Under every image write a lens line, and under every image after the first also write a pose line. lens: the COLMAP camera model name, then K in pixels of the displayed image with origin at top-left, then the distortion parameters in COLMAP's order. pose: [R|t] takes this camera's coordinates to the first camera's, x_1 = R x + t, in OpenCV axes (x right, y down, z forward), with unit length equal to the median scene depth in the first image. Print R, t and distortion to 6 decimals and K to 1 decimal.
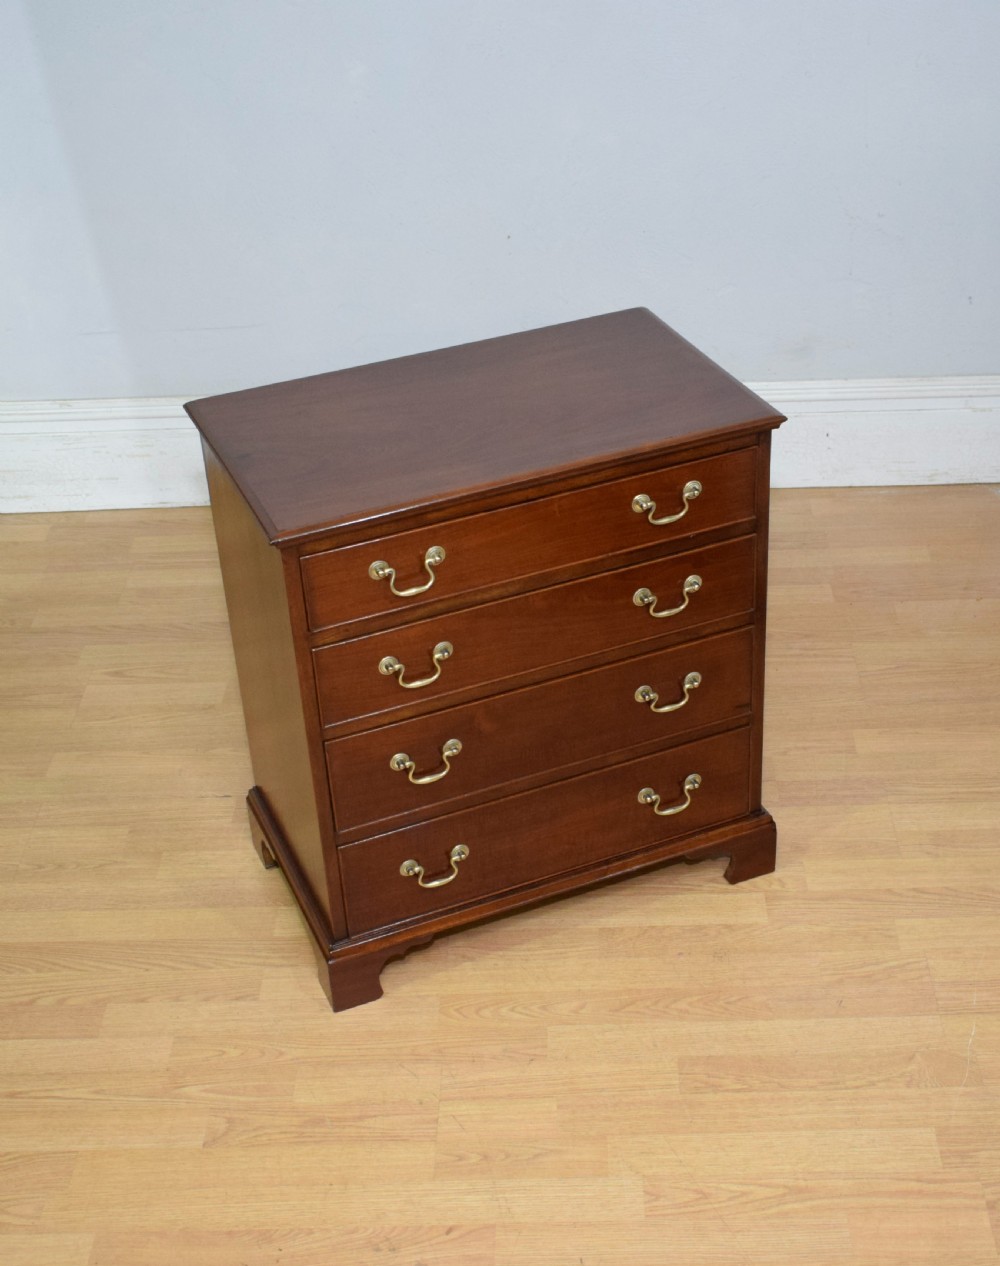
lens RADIAL K [[1830.1, 0, 525.6], [0, 1830.1, 639.0], [0, 0, 1]] dist [-0.022053, 0.004136]
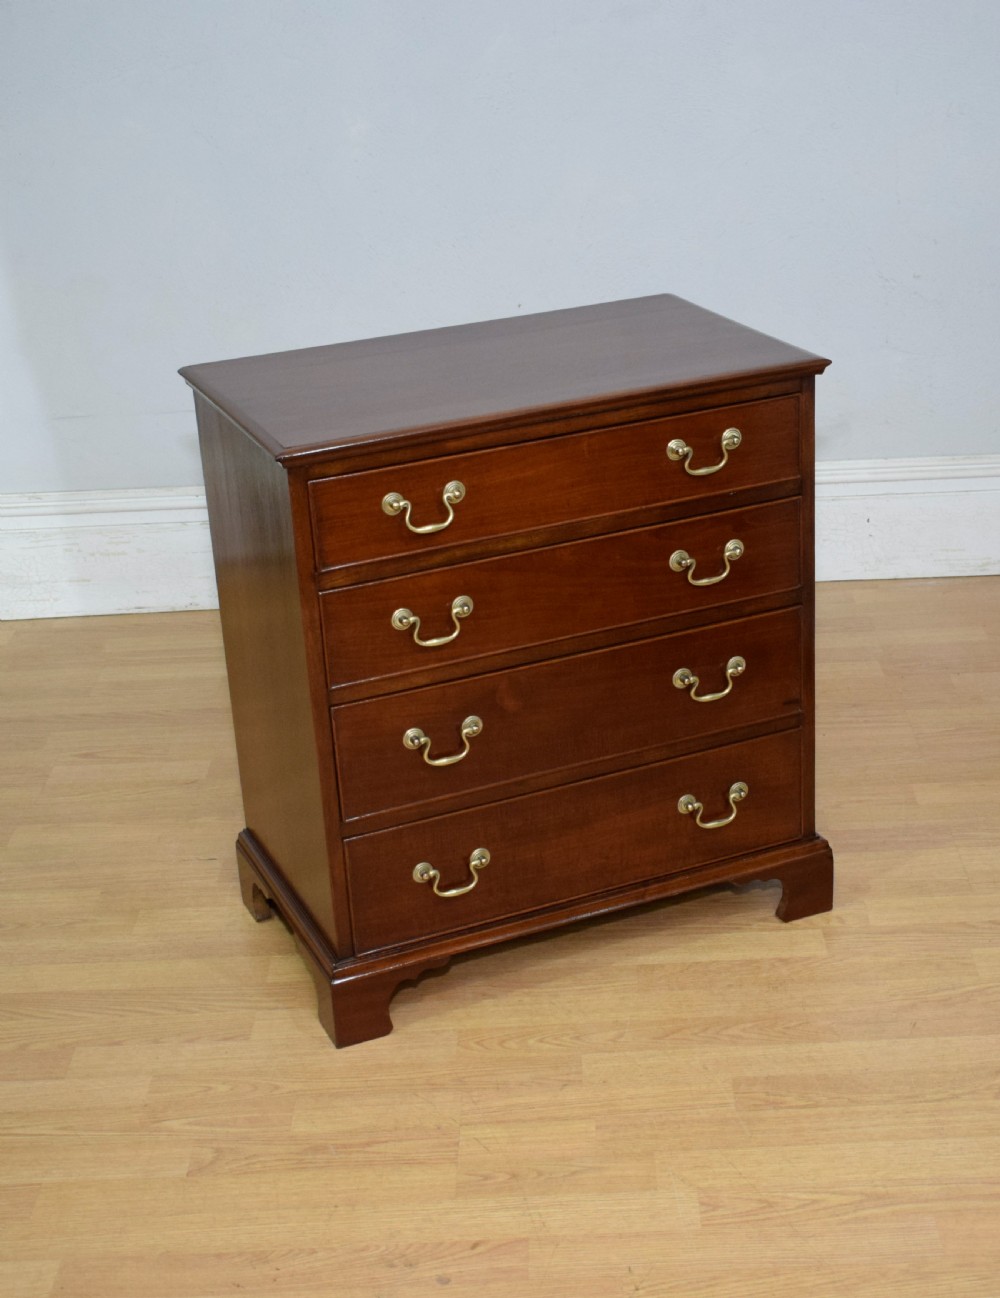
lens RADIAL K [[2045.6, 0, 550.7], [0, 2045.6, 651.1], [0, 0, 1]] dist [-0.011802, -0.037393]
pose [[0.999828, -0.010054, 0.015561, -0.016582], [0.012532, 0.985635, -0.168422, 0.191935], [-0.013645, 0.168589, 0.985592, 0.003706]]
